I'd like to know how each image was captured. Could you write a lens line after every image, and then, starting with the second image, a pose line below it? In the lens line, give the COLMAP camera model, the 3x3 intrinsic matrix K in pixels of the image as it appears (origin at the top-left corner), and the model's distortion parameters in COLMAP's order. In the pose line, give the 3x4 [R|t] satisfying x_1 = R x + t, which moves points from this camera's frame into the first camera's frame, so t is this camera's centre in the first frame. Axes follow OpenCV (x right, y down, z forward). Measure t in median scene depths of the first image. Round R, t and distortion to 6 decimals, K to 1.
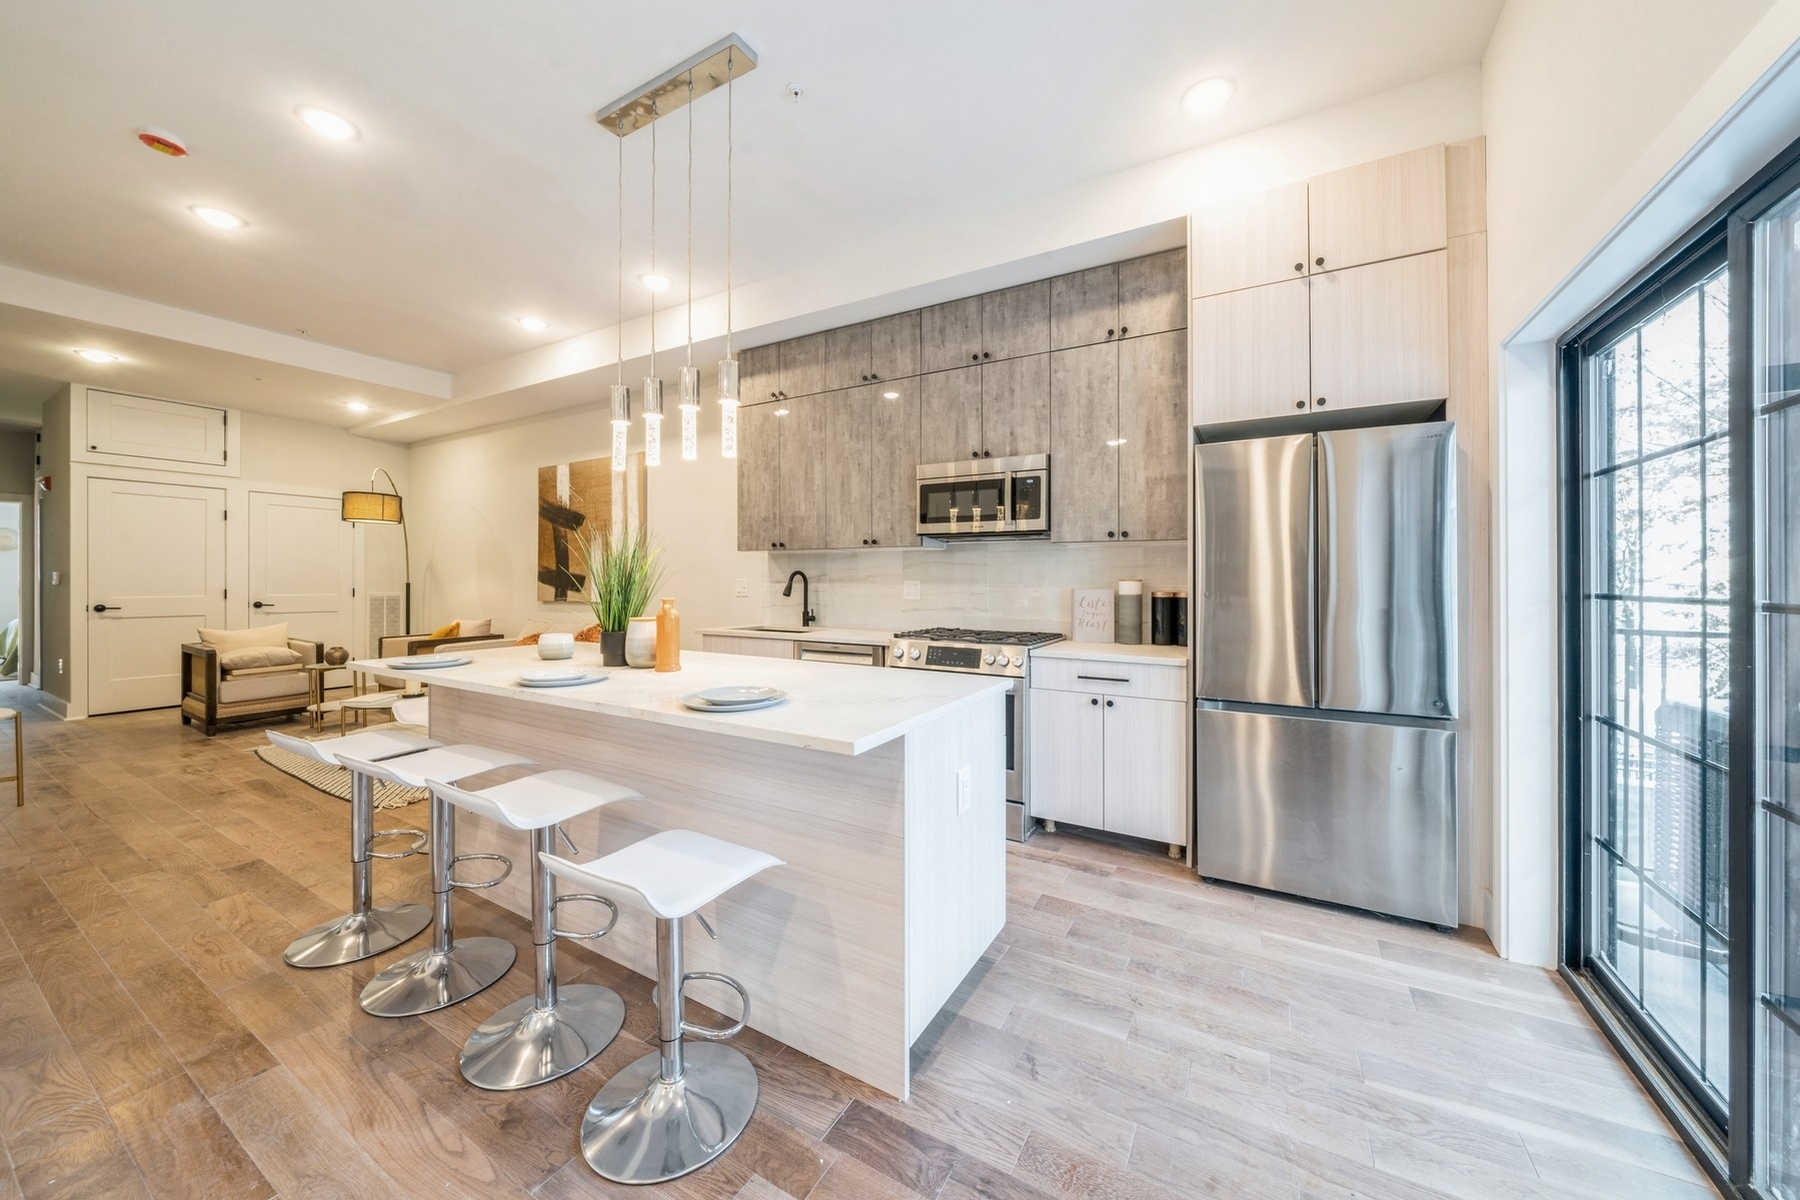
lens RADIAL K [[626.8, 0, 915.8], [0, 626.8, 578.3], [0, 0, 1]] dist [-0.008302, 0.000088]
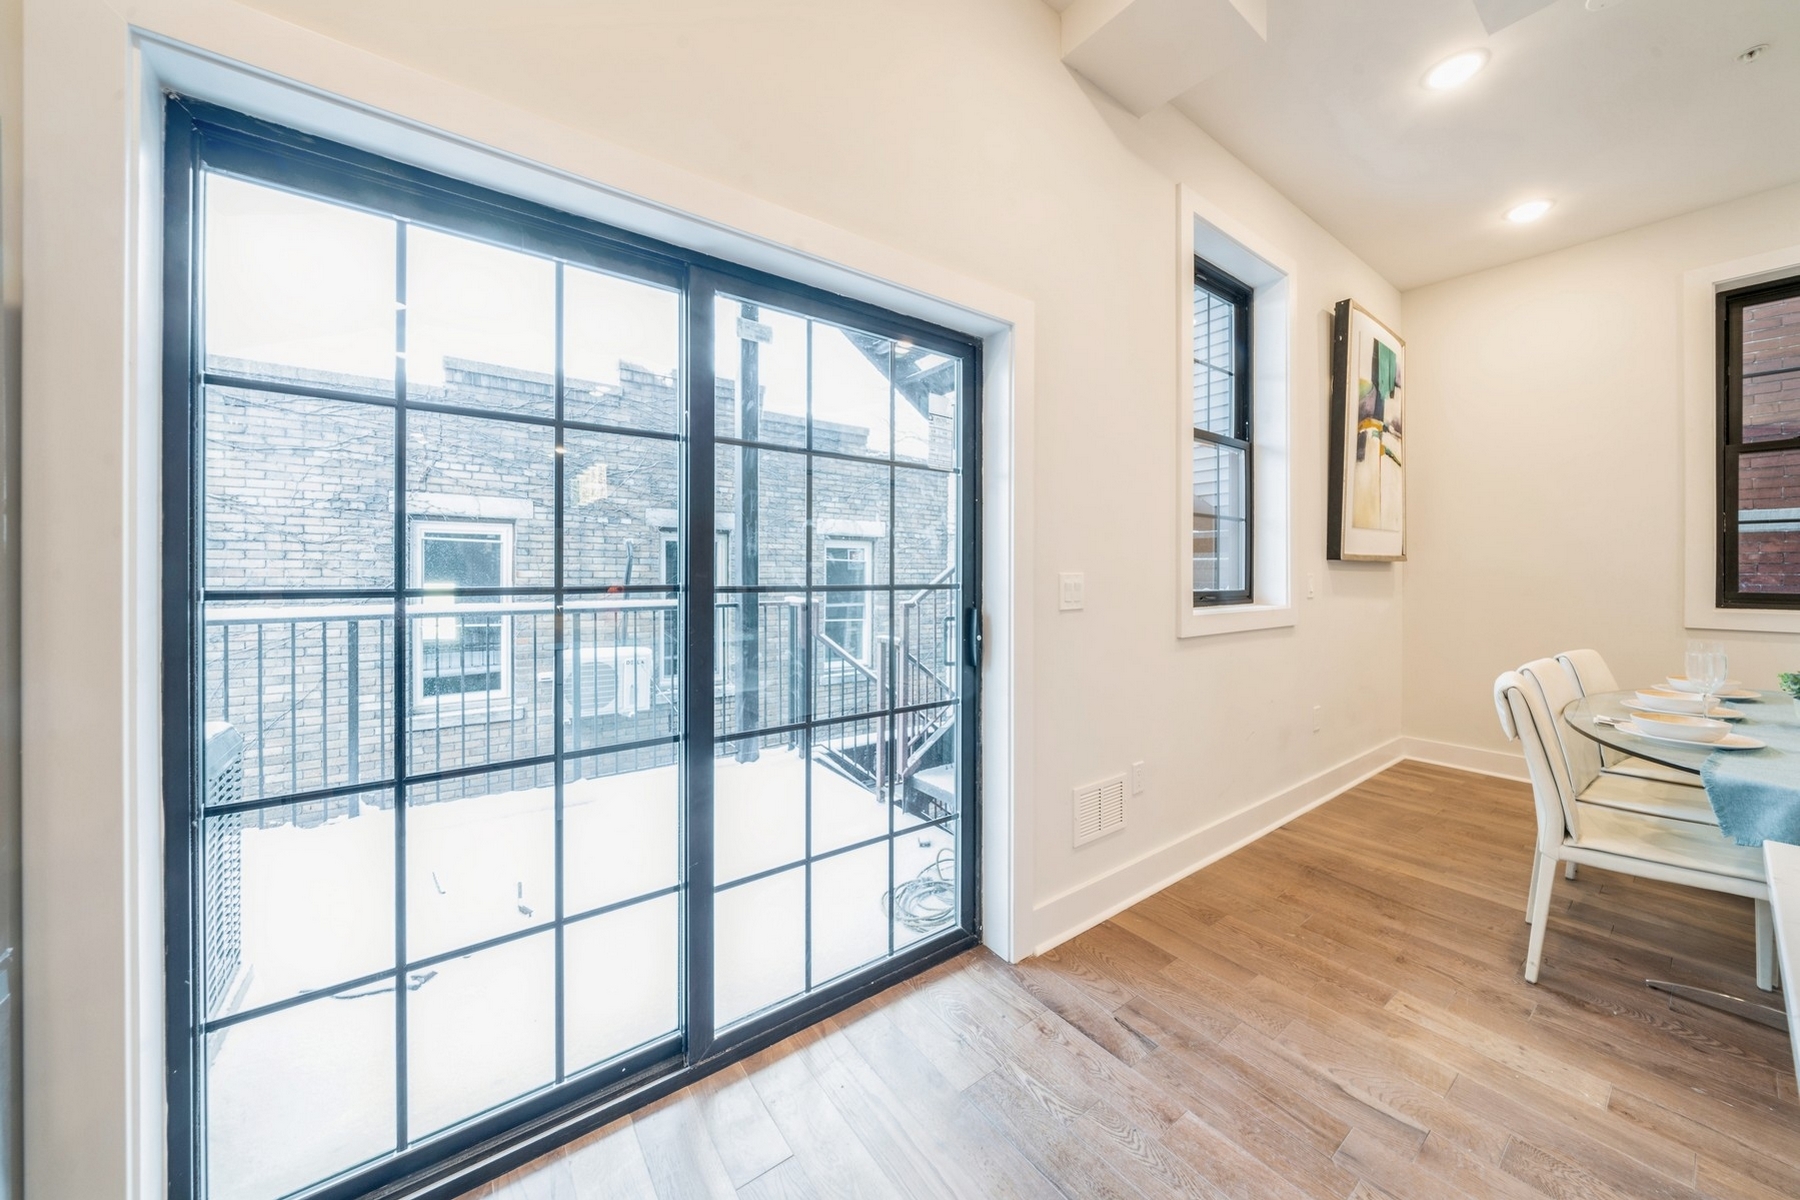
lens RADIAL K [[631.0, 0, 914.5], [0, 631.0, 571.3], [0, 0, 1]] dist [-0.009900, -0.000140]
pose [[-0.916588, -0.004542, 0.399807, 0.151137], [-0.006027, 0.999979, -0.002457, 0.001303], [-0.399787, -0.004662, -0.916596, 0.683106]]
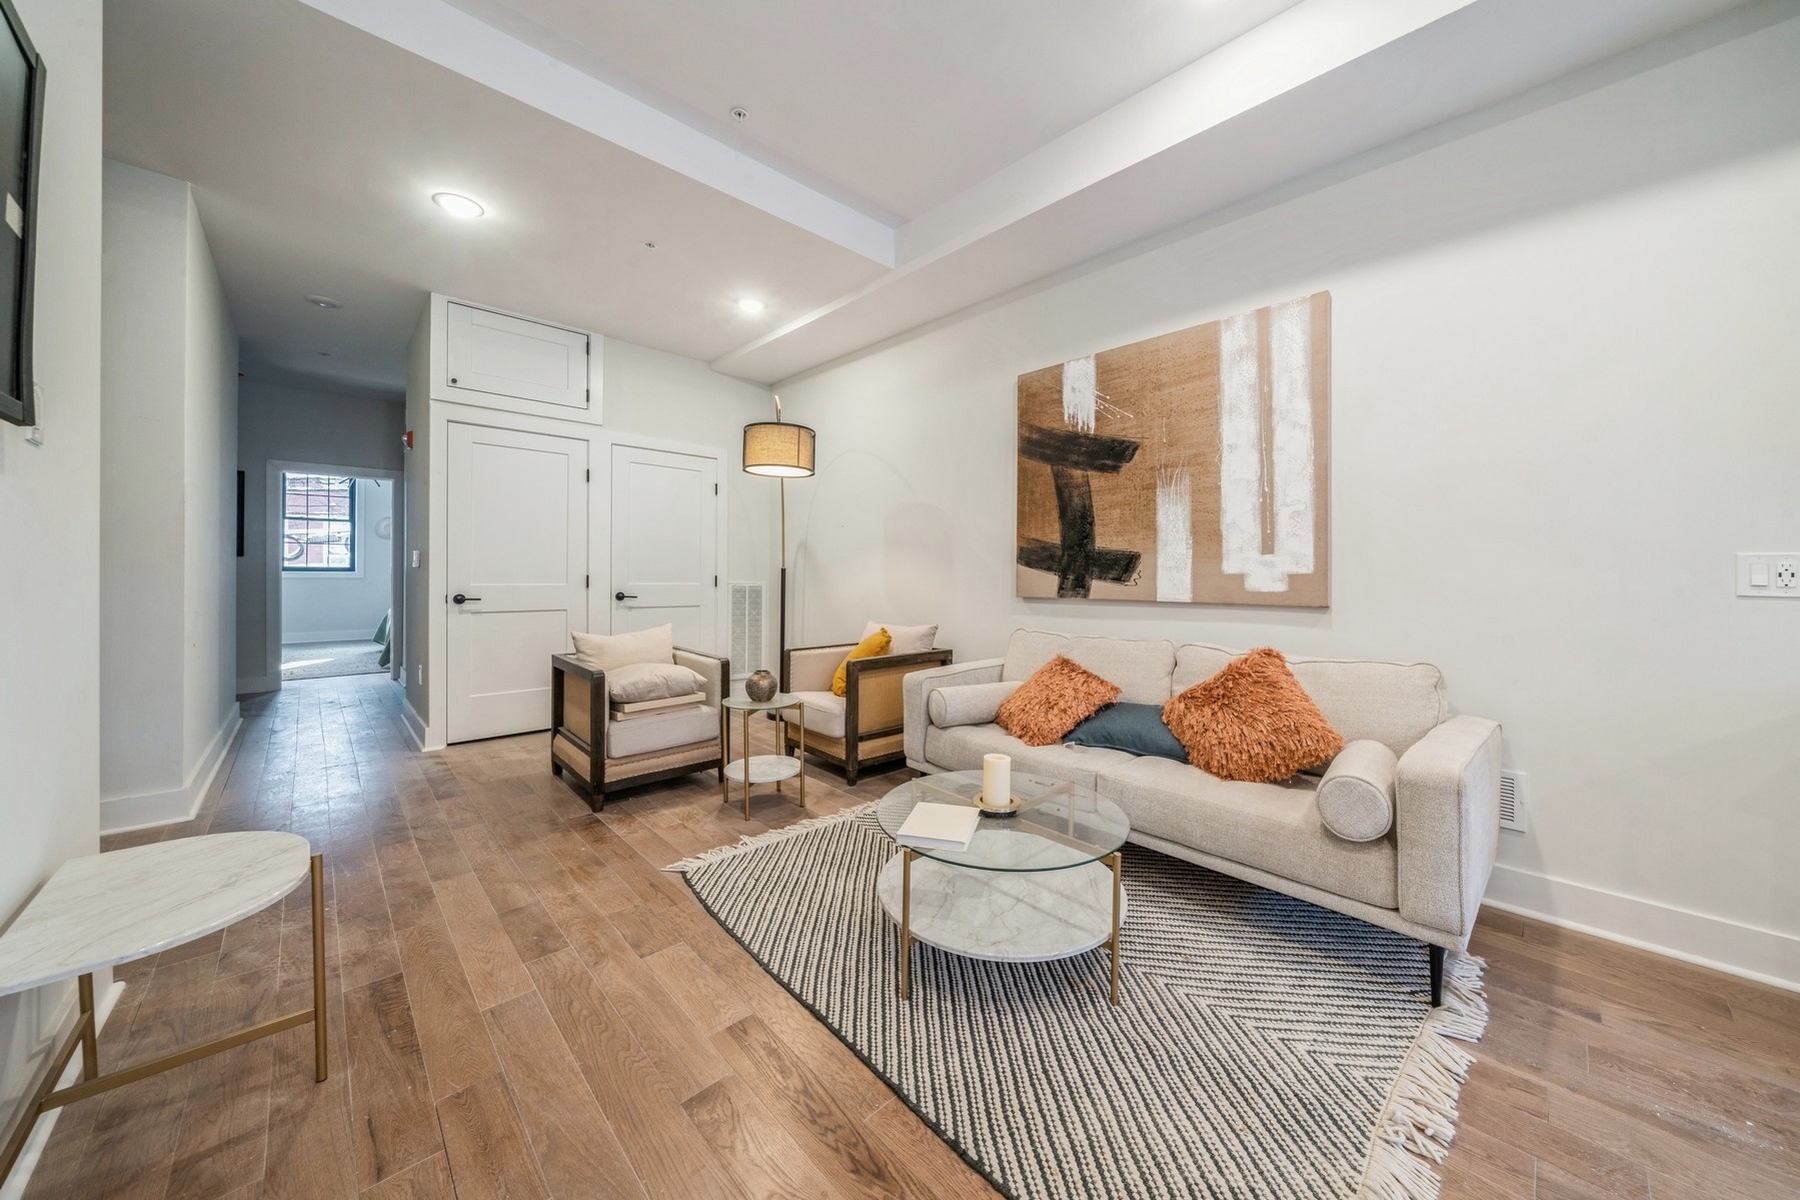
lens RADIAL K [[622.2, 0, 907.7], [0, 622.2, 572.4], [0, 0, 1]] dist [-0.007564, 0.000001]
pose [[0.957597, 0.003513, -0.288090, -0.910663], [-0.003552, 0.999994, 0.000387, 0.022111], [0.288089, 0.000653, 0.957603, 0.681835]]
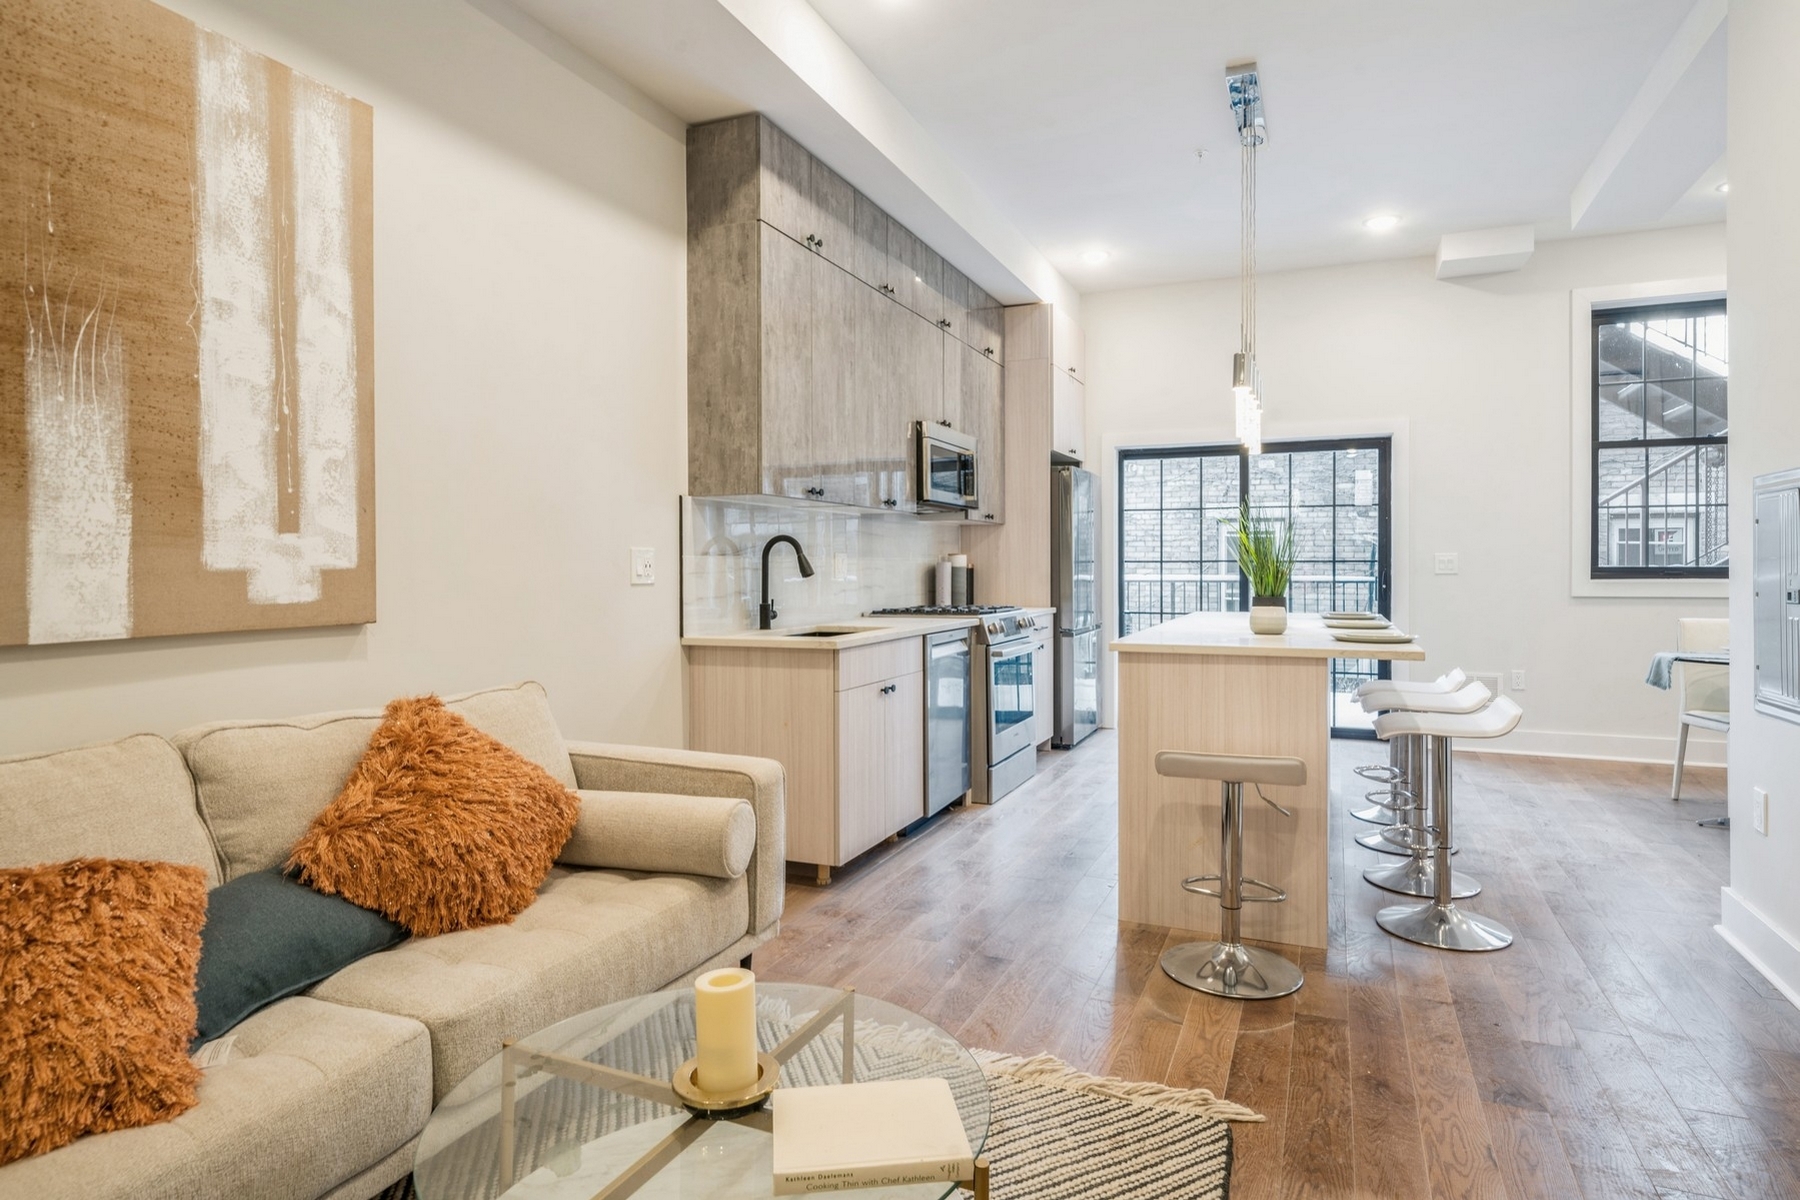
lens RADIAL K [[963.1, 0, 903.2], [0, 963.1, 562.8], [0, 0, 1]] dist [-0.000489, -0.000063]
pose [[-0.094535, -0.000955, 0.995521, -1.366596], [-0.001750, 0.999998, 0.000793, 0.017050], [-0.995520, -0.001667, -0.094536, 1.192401]]
